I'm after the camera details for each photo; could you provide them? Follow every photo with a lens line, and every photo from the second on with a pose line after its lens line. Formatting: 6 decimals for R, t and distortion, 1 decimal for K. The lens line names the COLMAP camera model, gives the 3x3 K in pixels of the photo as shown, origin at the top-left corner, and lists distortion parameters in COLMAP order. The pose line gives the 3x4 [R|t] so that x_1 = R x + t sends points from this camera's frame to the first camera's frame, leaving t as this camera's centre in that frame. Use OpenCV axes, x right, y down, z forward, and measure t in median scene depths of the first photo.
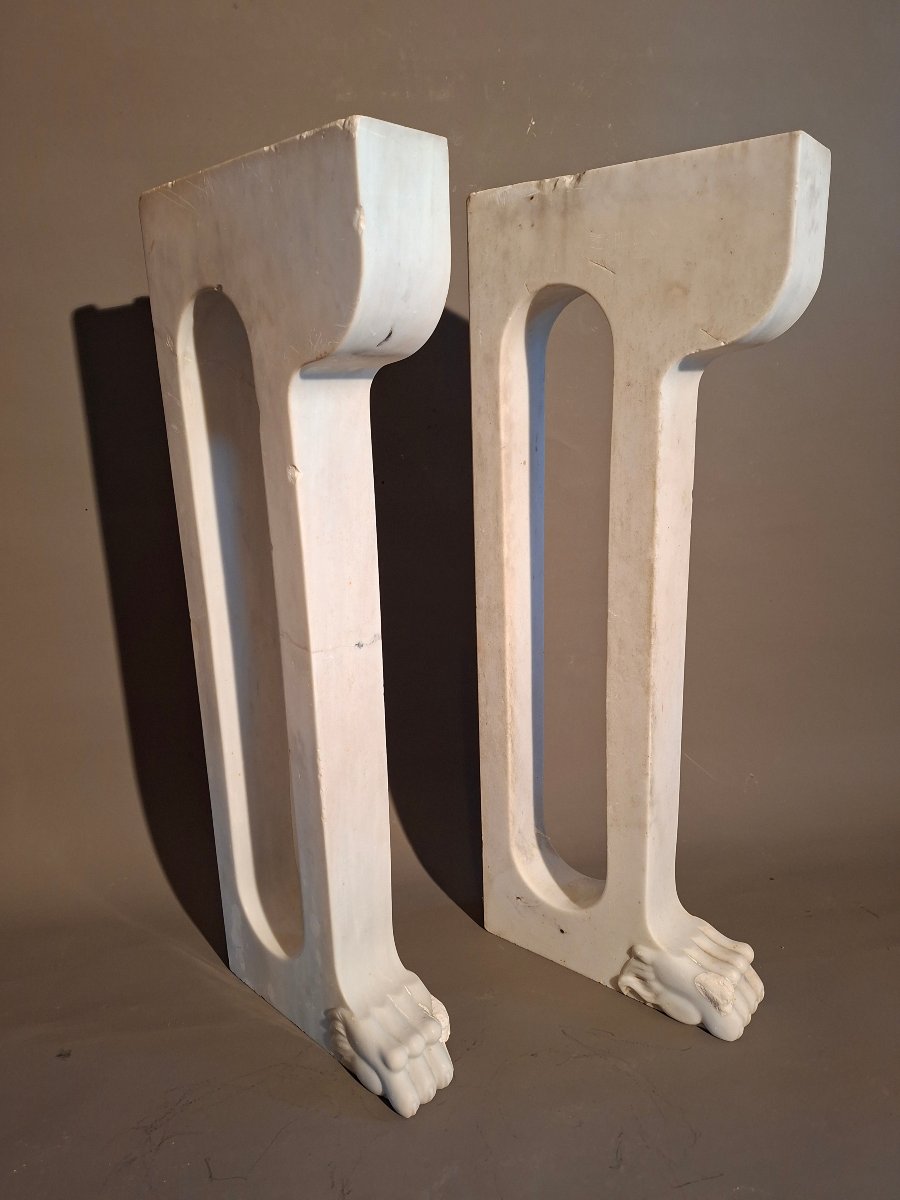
lens RADIAL K [[844.0, 0, 450.0], [0, 844.0, 600.0], [0, 0, 1]] dist [0.110612, -0.158893]
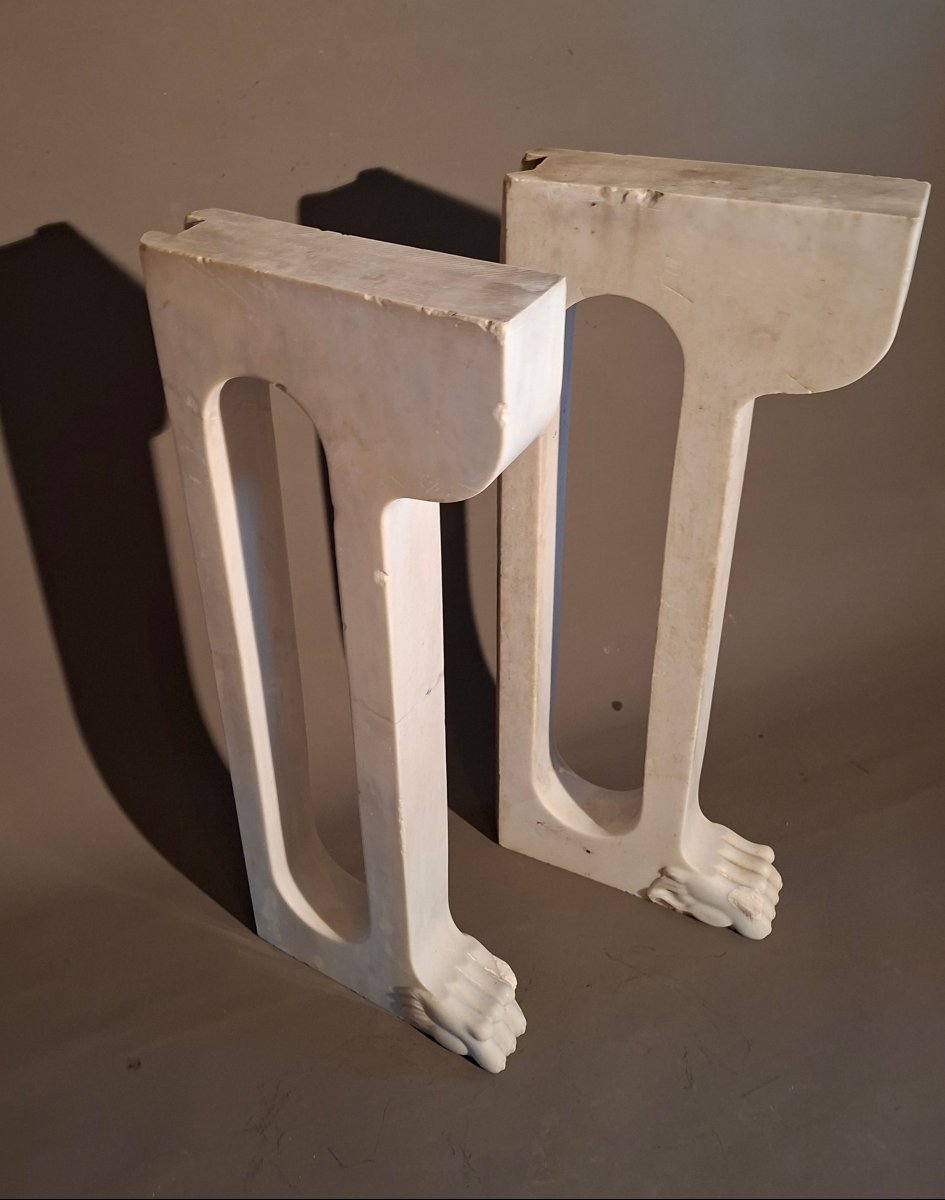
lens RADIAL K [[1167.7, 0, 374.1], [0, 1167.7, 490.5], [0, 0, 1]] dist [0.126710, -0.166770]
pose [[0.981796, -0.120635, 0.146709, -0.306146], [0.069935, 0.947739, 0.311287, -0.531304], [-0.176594, -0.295360, 0.938923, -0.158153]]
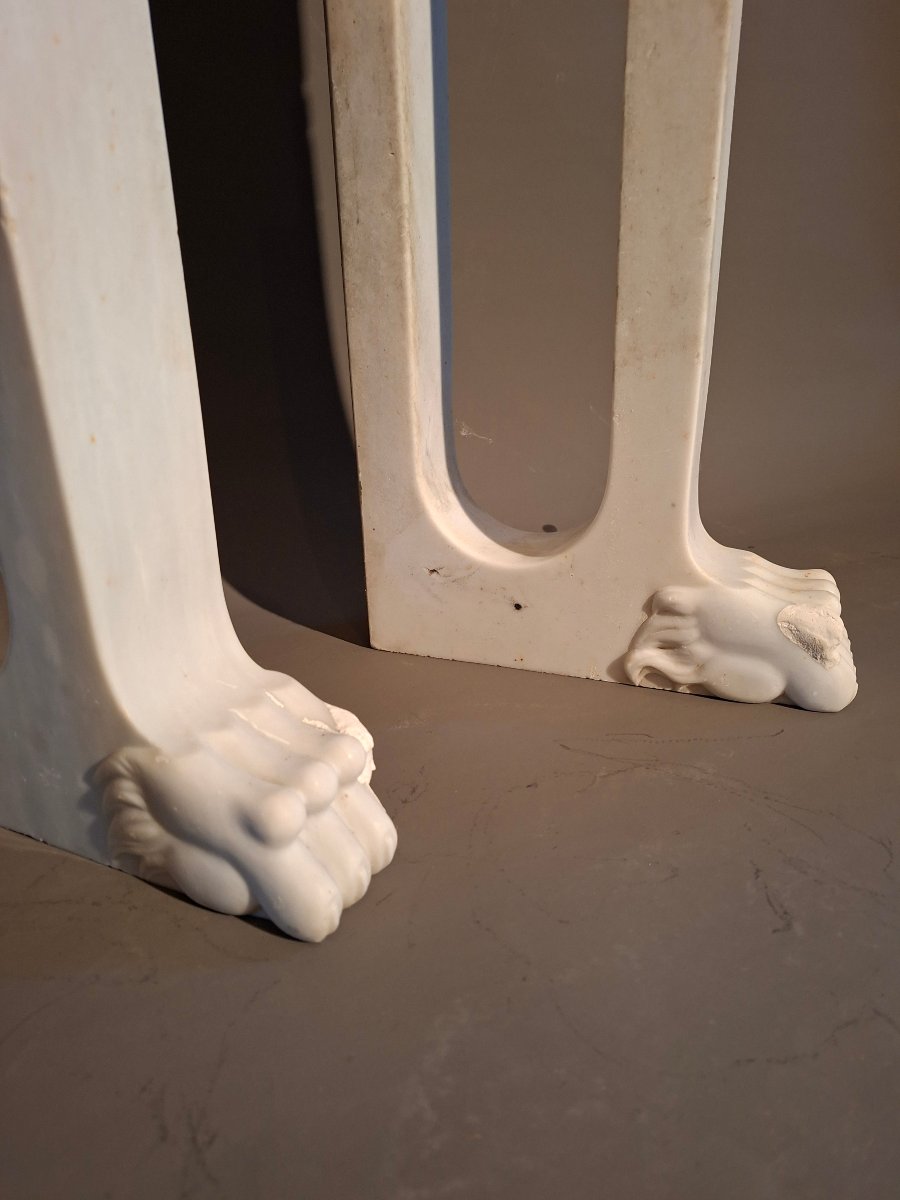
lens RADIAL K [[844.0, 0, 450.0], [0, 844.0, 600.0], [0, 0, 1]] dist [0.110612, -0.158893]
pose [[0.953635, -0.108020, 0.280912, -0.081793], [0.075110, 0.989256, 0.125422, 0.349427], [-0.291442, -0.098508, 0.951503, 0.535868]]
